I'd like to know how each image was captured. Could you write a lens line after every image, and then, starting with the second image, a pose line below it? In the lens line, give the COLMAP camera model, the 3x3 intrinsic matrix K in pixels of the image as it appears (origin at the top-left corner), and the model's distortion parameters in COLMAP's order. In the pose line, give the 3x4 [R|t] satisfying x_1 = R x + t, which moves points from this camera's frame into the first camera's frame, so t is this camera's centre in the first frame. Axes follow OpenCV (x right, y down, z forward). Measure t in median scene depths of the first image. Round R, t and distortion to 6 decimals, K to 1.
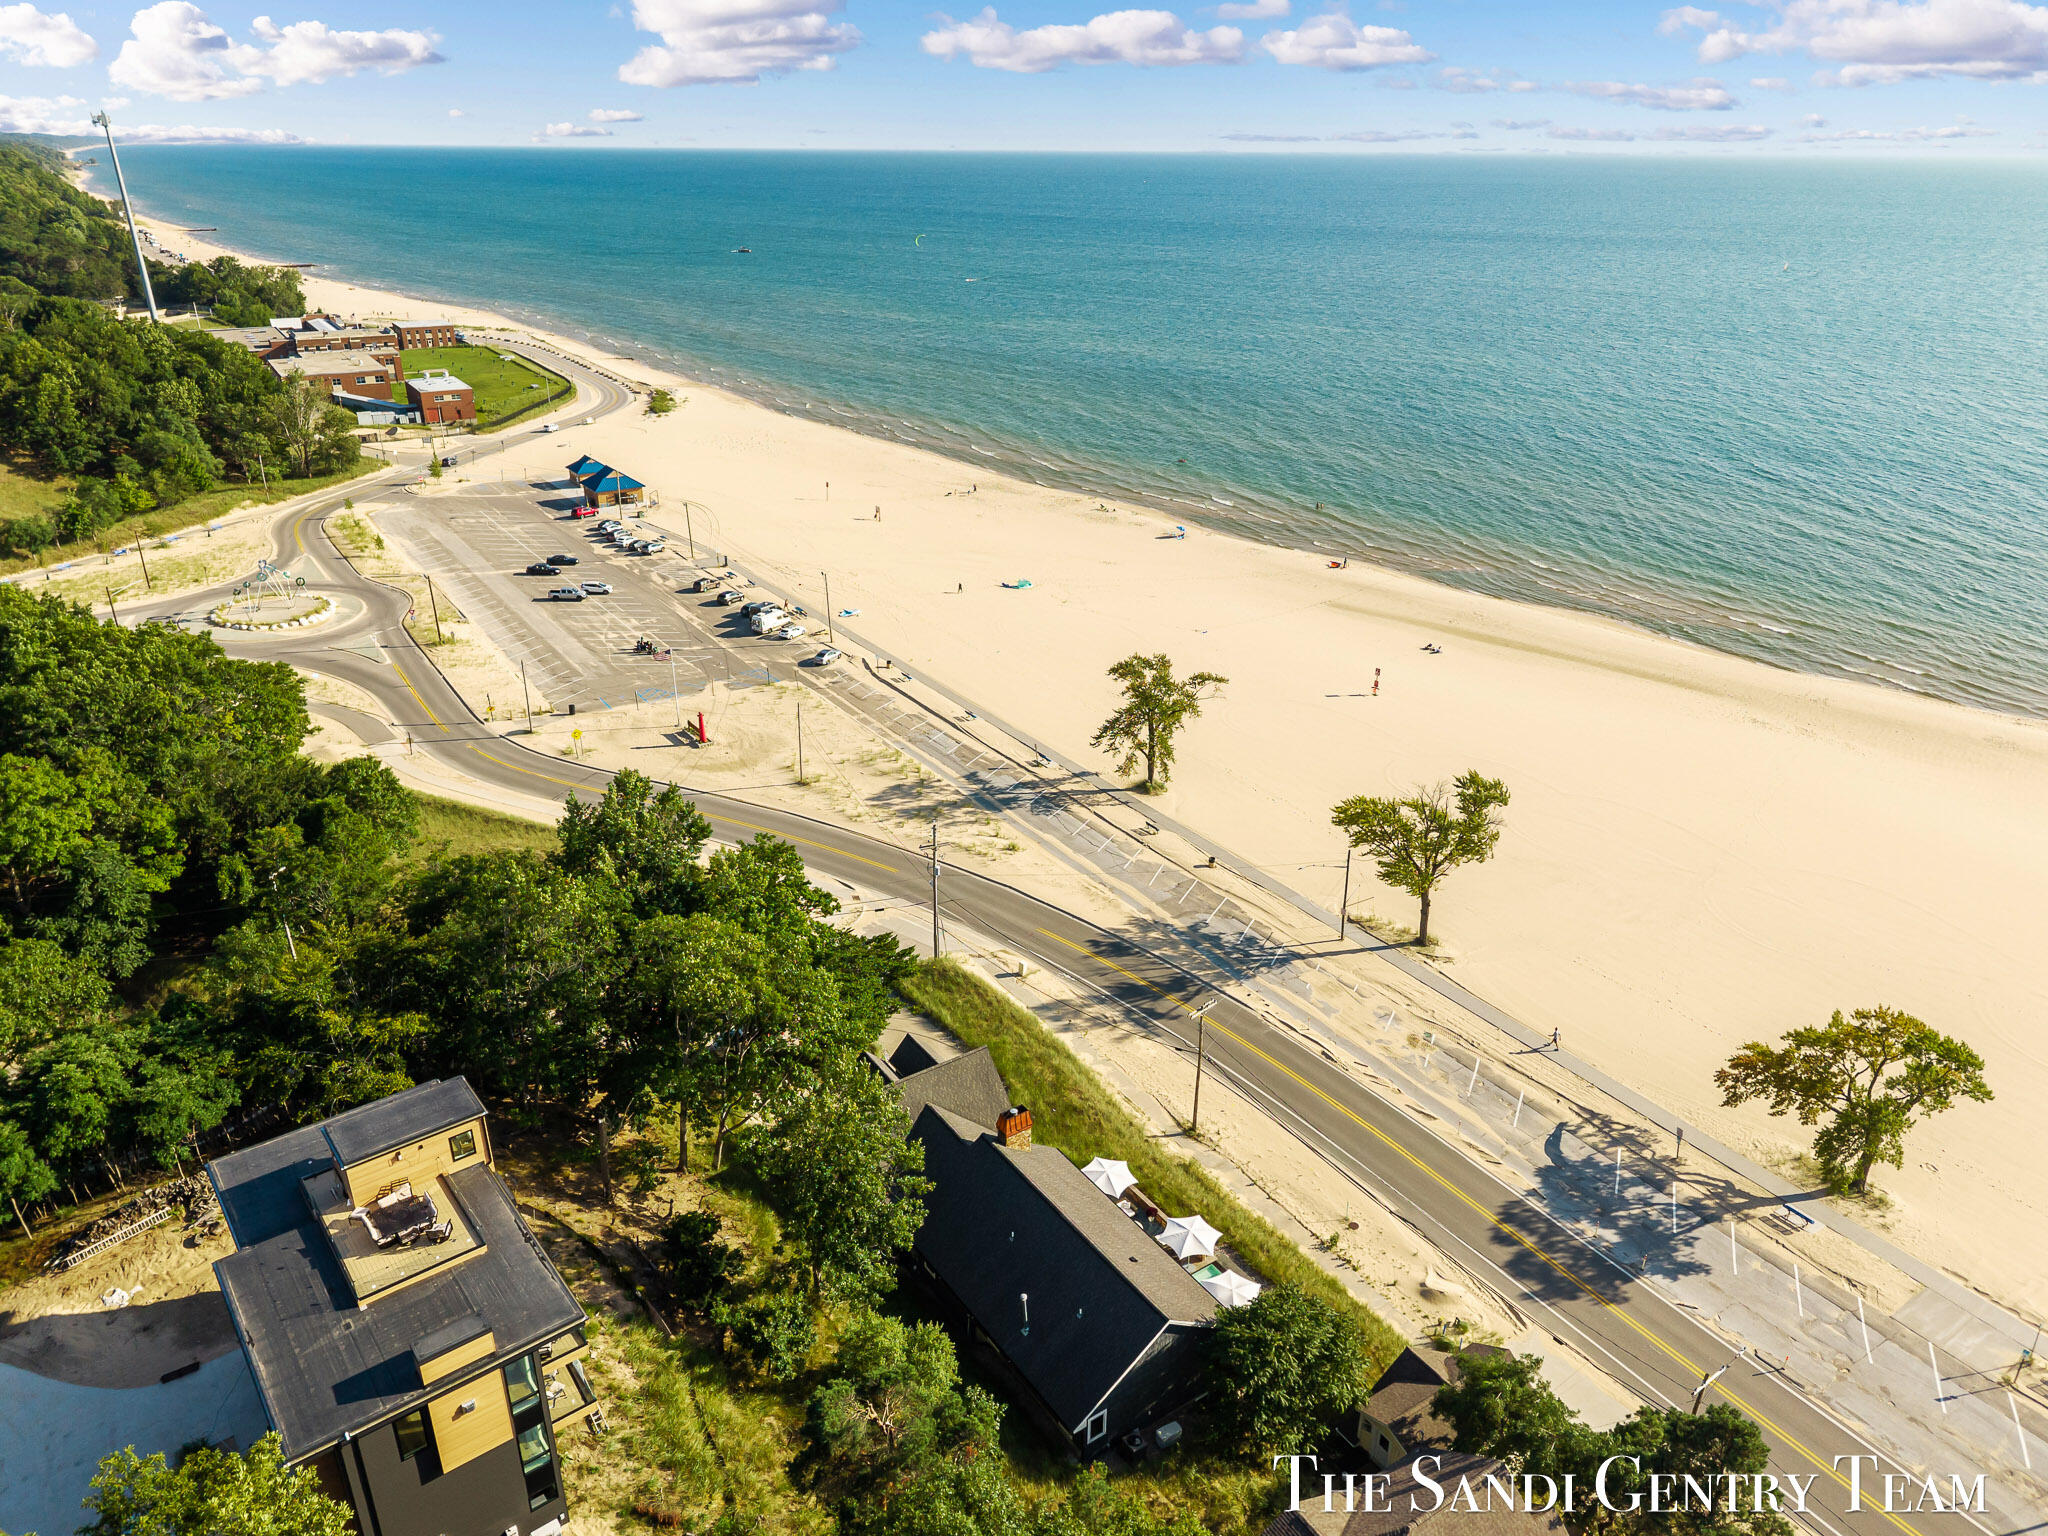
lens RADIAL K [[1349.9, 0, 1021.3], [0, 1349.9, 810.5], [0, 0, 1]] dist [0.083003, -0.145464]
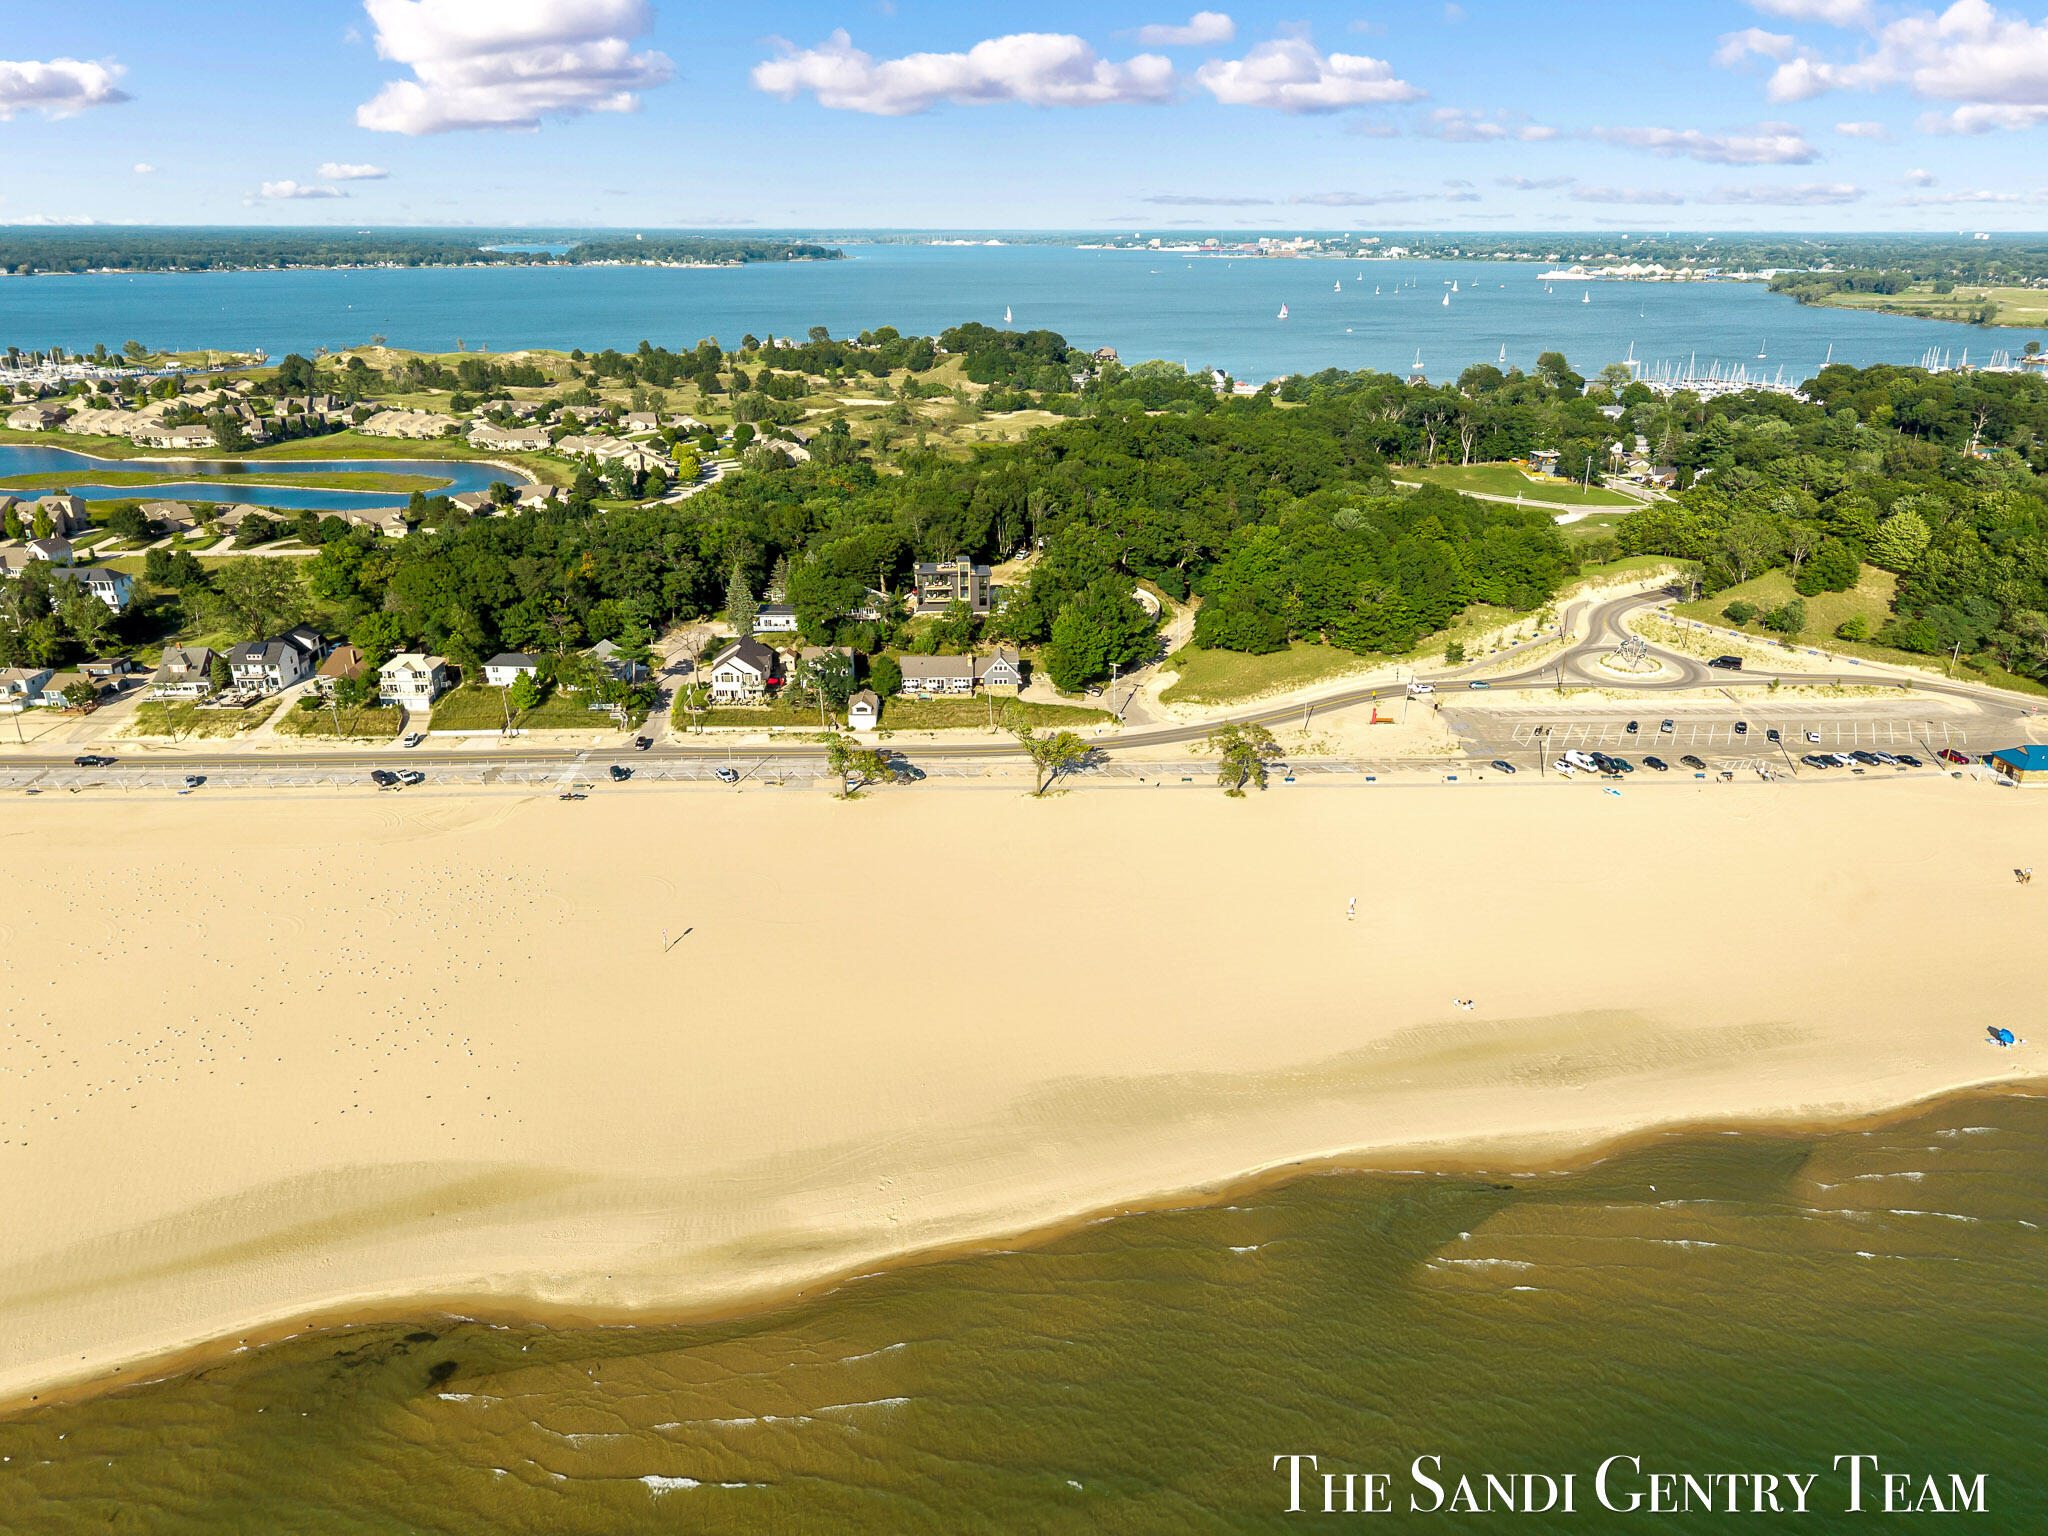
lens RADIAL K [[1401.9, 0, 1024.0], [0, 1401.9, 768.0], [0, 0, 1]] dist [0.009832, -0.006883]
pose [[-0.532757, 0.305236, -0.789304, 2.120624], [-0.374286, 0.751520, 0.543257, -1.180917], [0.758999, 0.584850, -0.286132, 1.632028]]
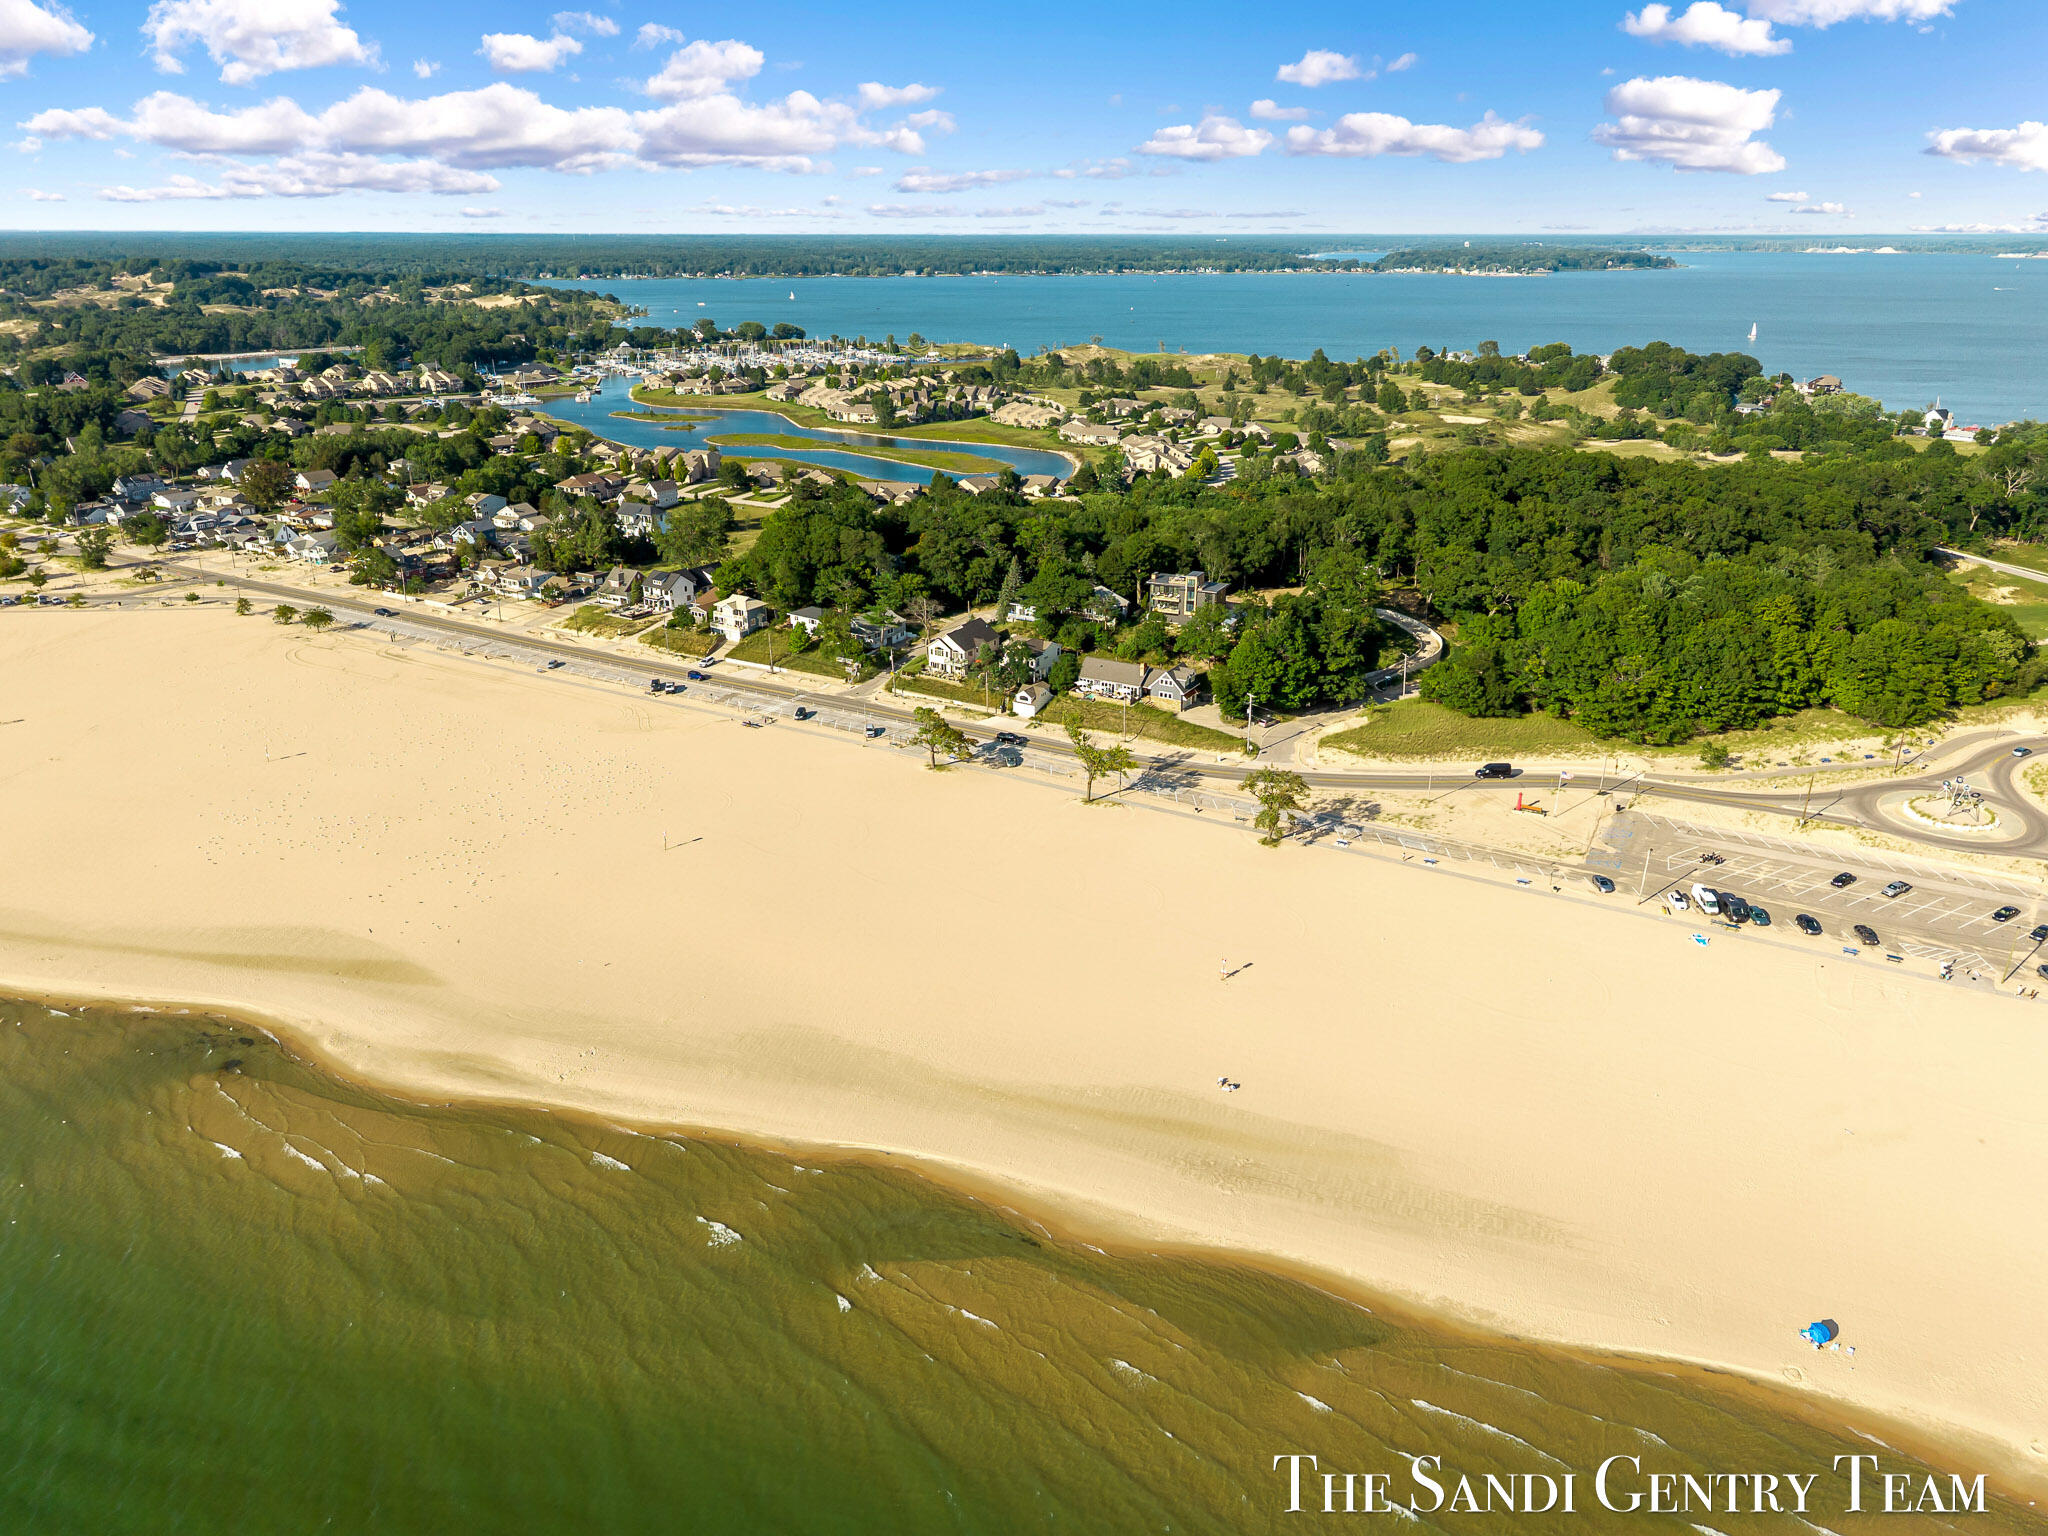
lens RADIAL K [[1399.5, 0, 1018.1], [0, 1399.5, 766.7], [0, 0, 1]] dist [0.038434, -0.049854]
pose [[-0.904110, 0.153718, -0.398692, 1.348357], [-0.186796, 0.696989, 0.692325, -1.570088], [0.384306, 0.700412, -0.601441, 2.360534]]
